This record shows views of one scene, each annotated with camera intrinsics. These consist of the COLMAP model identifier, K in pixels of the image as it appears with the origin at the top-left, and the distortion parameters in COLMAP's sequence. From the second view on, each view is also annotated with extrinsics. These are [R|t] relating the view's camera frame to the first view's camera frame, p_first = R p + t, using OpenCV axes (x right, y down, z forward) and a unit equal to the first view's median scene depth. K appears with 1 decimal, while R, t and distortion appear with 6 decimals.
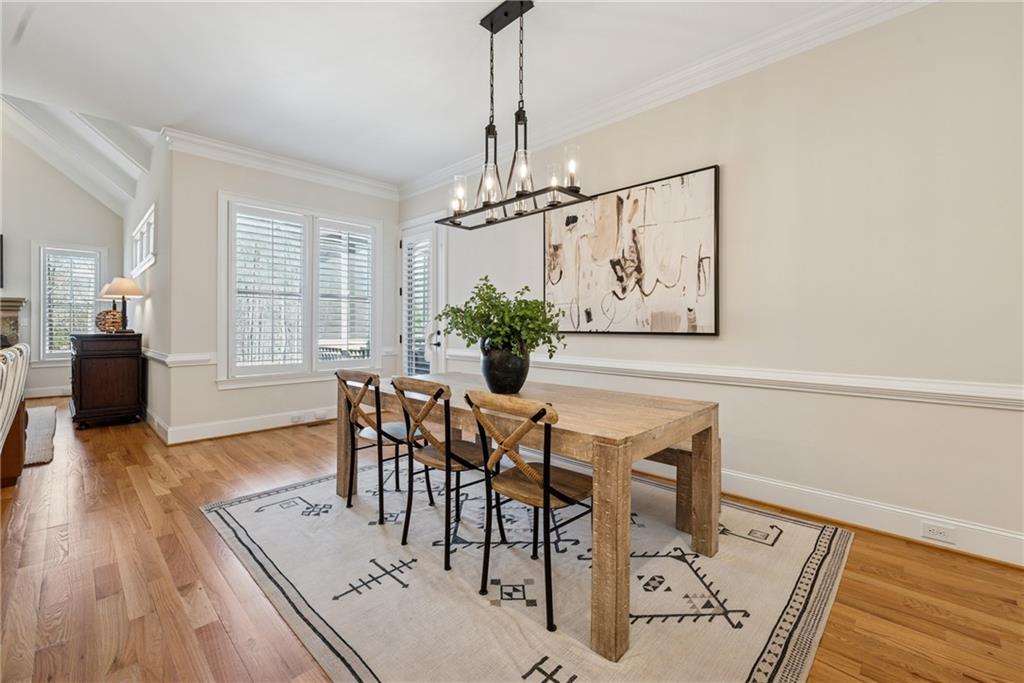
lens RADIAL K [[426.3, 0, 520.2], [0, 426.3, 328.4], [0, 0, 1]] dist [-0.000008, 0.000256]
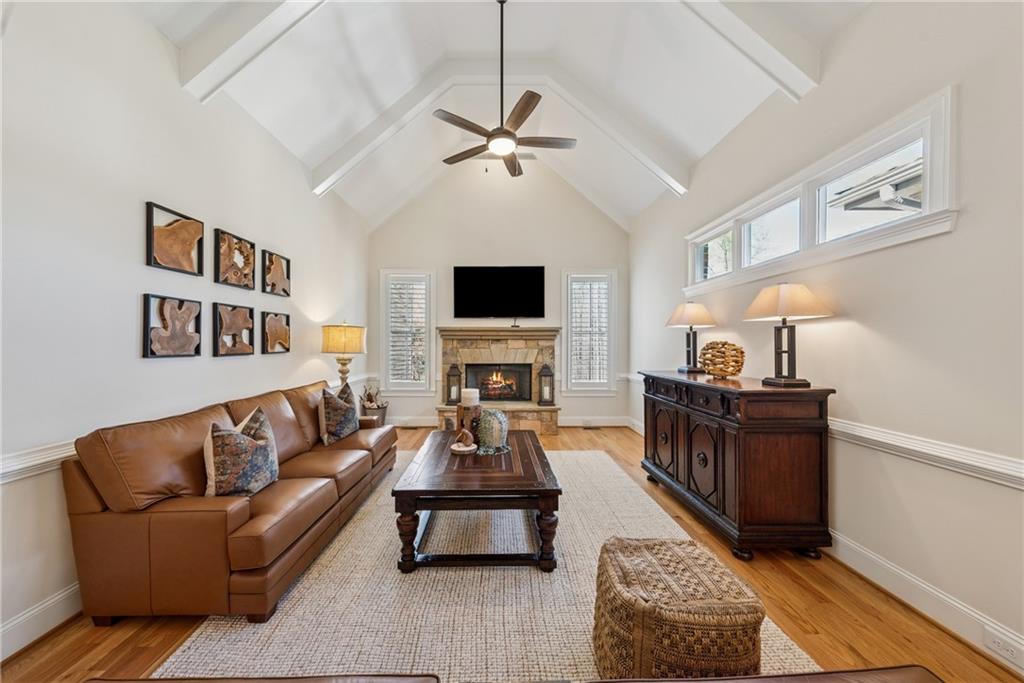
lens RADIAL K [[358.0, 0, 495.0], [0, 358.0, 341.5], [0, 0, 1]] dist [-0.004292, 0.000622]
pose [[0.682986, -0.004136, -0.730420, -1.435985], [-0.002249, 0.999967, -0.007765, -0.067310], [0.730428, 0.006946, 0.682954, 0.698020]]
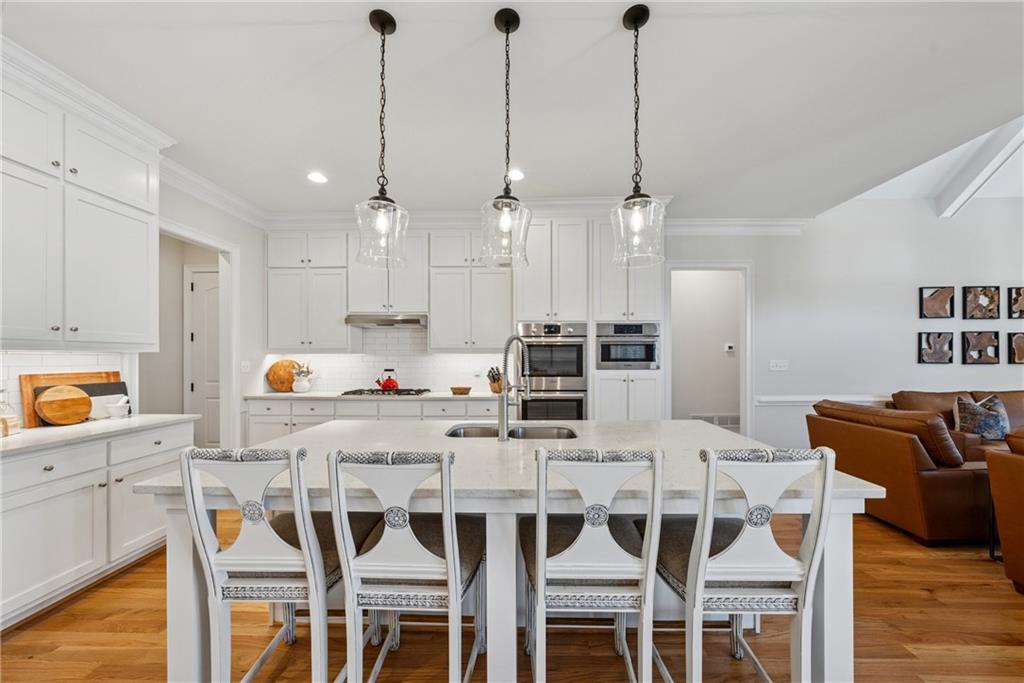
lens RADIAL K [[358.0, 0, 514.0], [0, 358.0, 359.0], [0, 0, 1]] dist [-0.004292, 0.000622]
pose [[-0.747651, 0.004079, -0.664079, -0.240646], [0.001368, 0.999988, 0.004603, -0.065934], [0.664090, 0.002533, -0.747648, 0.663491]]
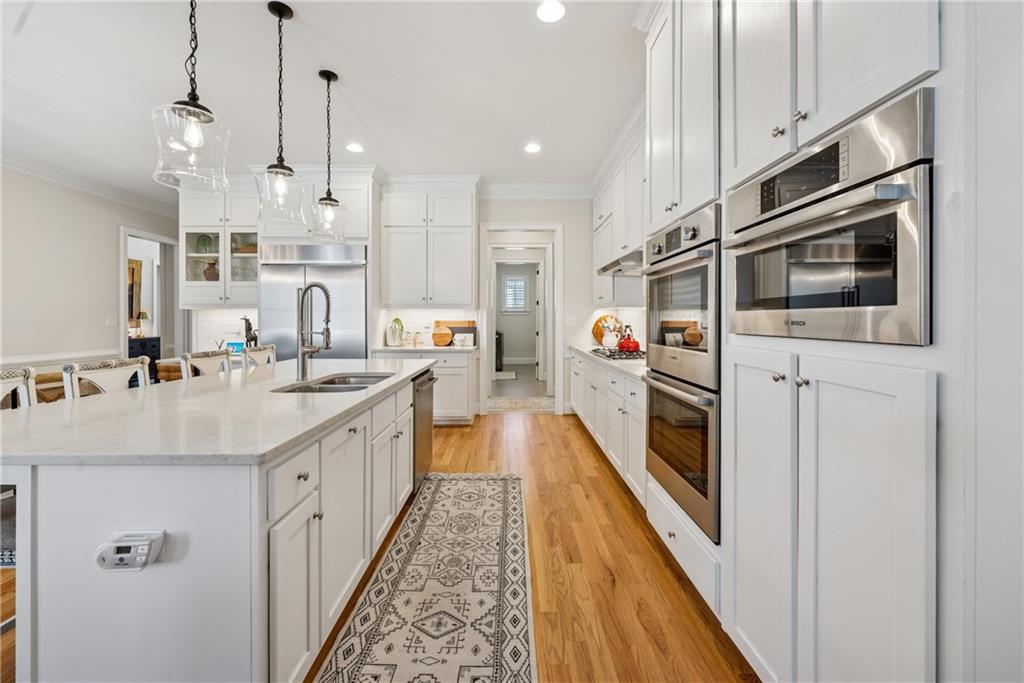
lens RADIAL K [[395.0, 0, 511.1], [0, 395.0, 320.6], [0, 0, 1]] dist [0.000790, 0.000012]
pose [[-0.694420, -0.002849, 0.719564, -1.458609], [-0.001132, 0.999995, 0.002866, -0.038945], [-0.719569, 0.001175, -0.694420, 0.415751]]
